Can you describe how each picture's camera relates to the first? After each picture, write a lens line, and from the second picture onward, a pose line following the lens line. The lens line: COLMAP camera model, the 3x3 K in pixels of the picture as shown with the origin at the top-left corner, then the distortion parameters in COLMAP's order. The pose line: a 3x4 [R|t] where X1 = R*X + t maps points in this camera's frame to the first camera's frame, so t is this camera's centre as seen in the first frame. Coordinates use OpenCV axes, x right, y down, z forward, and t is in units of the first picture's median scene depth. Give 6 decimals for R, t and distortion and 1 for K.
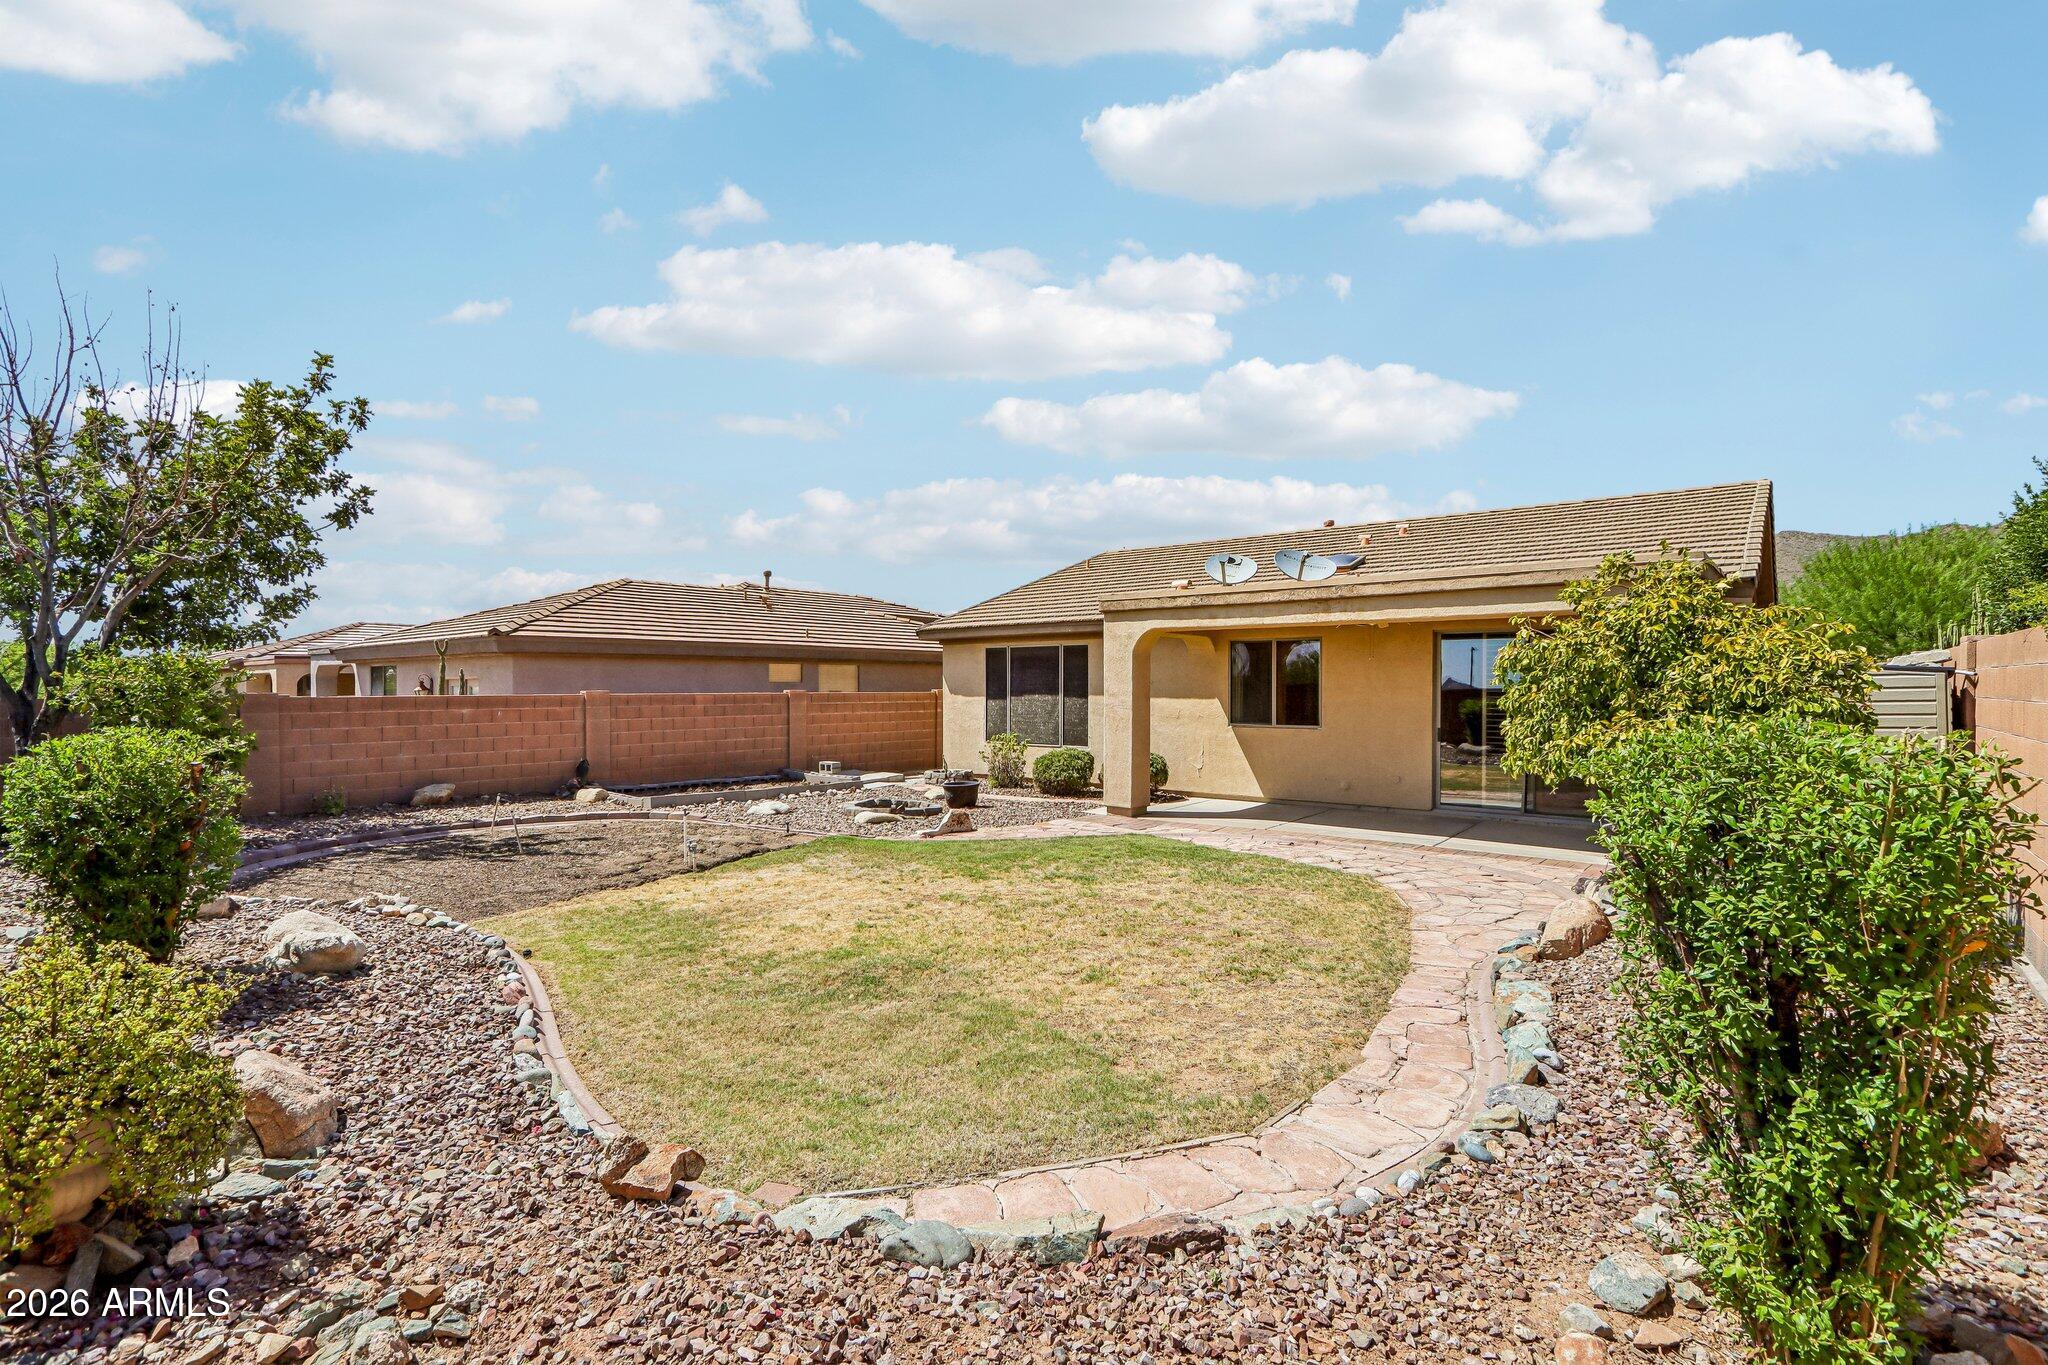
lens RADIAL K [[996.8, 0, 1023.4], [0, 996.8, 690.5], [0, 0, 1]] dist [-0.015155, -0.005998]
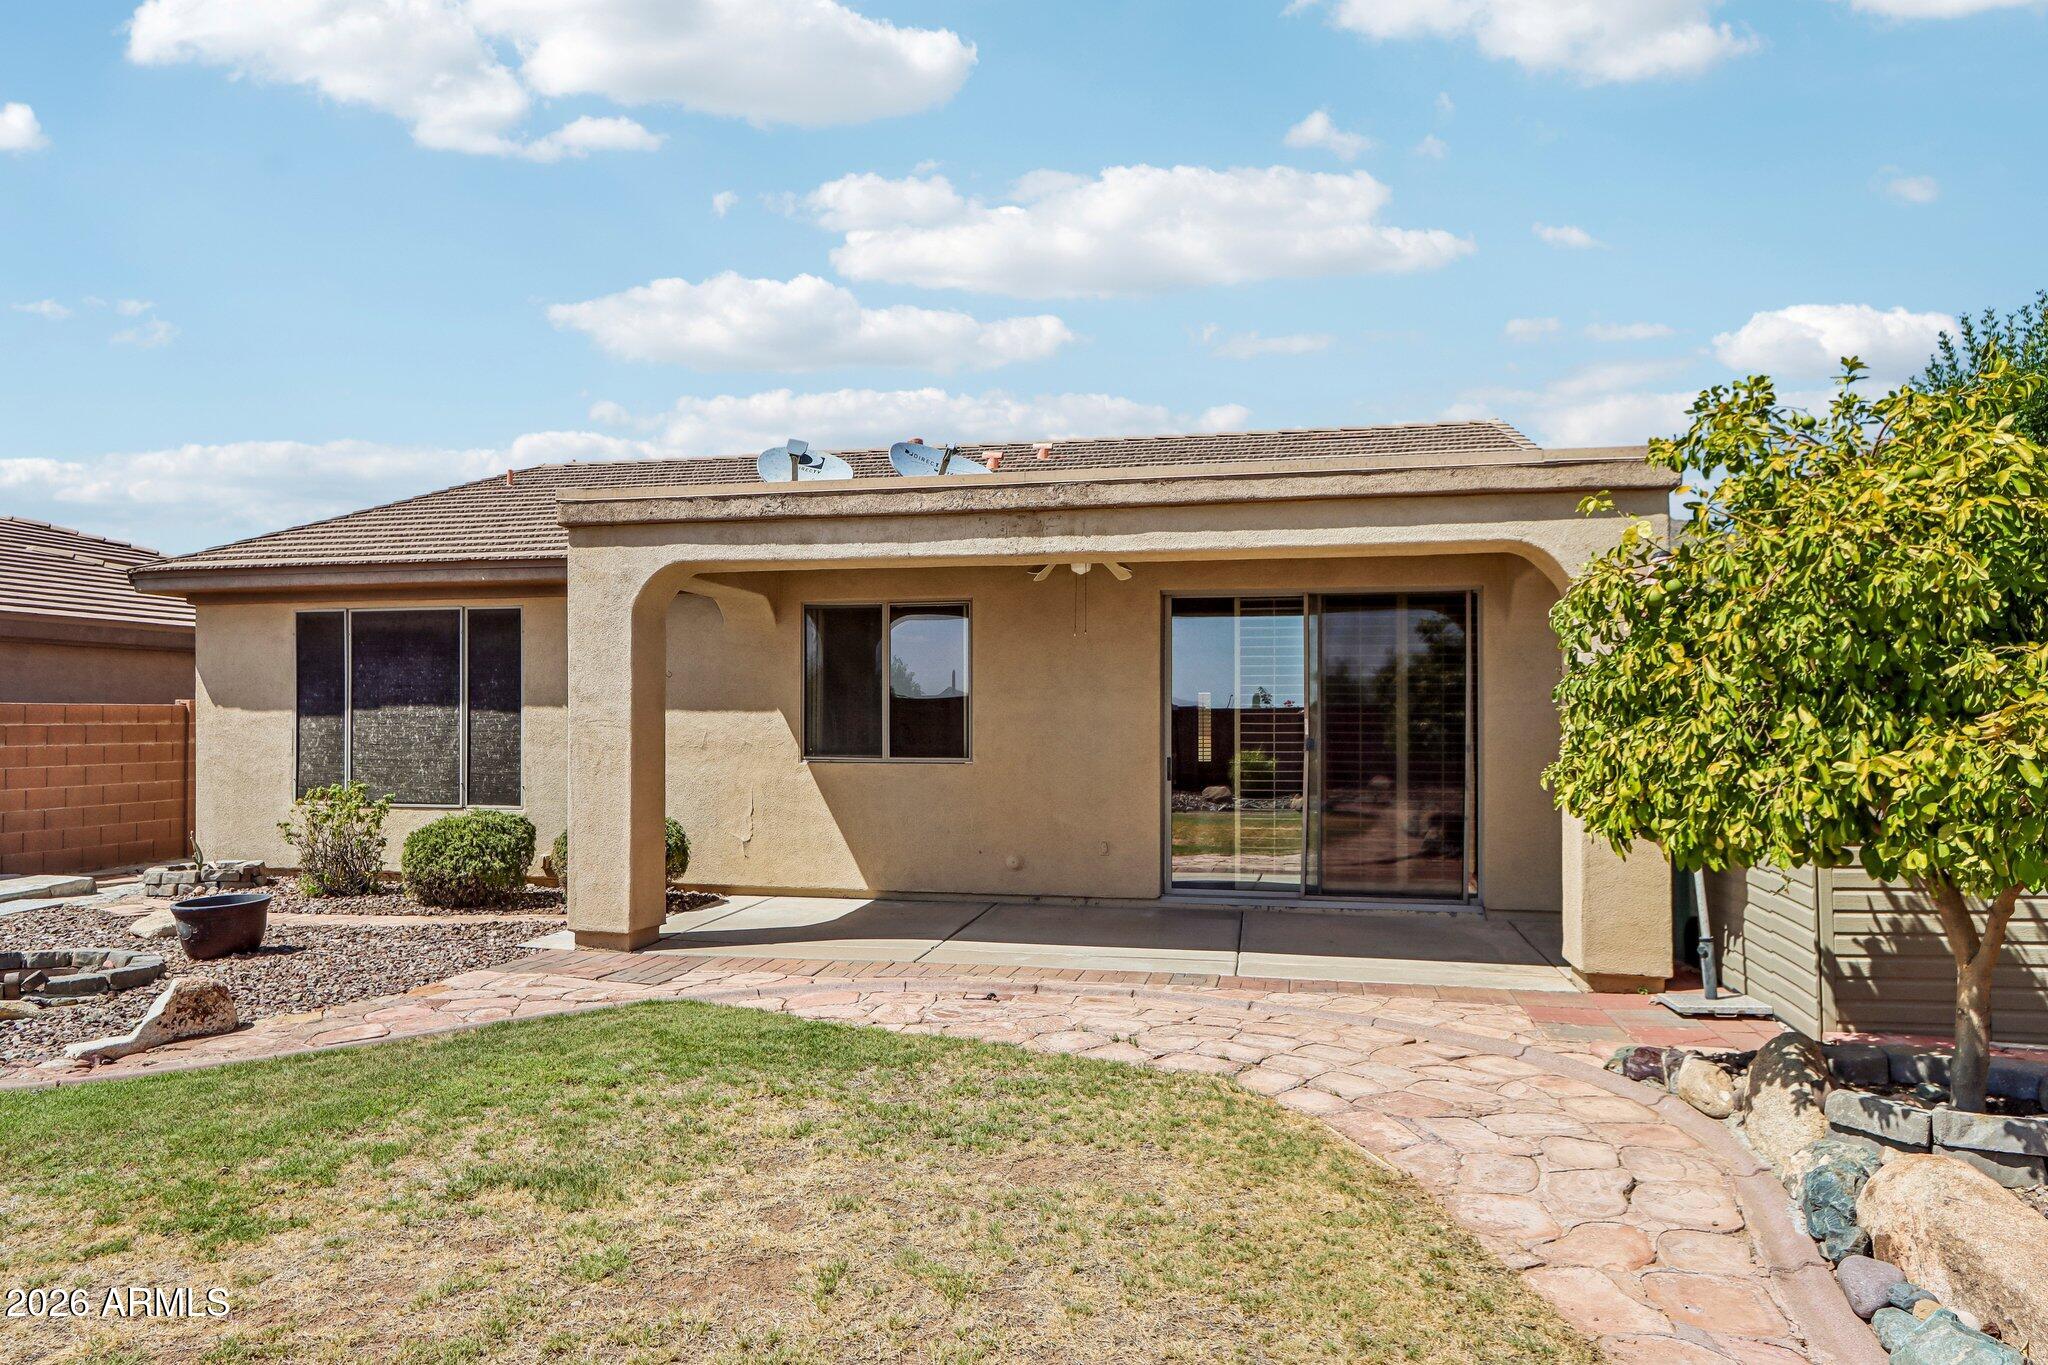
lens RADIAL K [[1265.7, 0, 1027.5], [0, 1265.7, 711.9], [0, 0, 1]] dist [-0.010155, 0.002673]
pose [[0.890449, 0.000240, 0.455084, 0.000668], [0.003100, 0.999973, -0.006592, 0.013831], [-0.455073, 0.007280, 0.890424, 0.322623]]
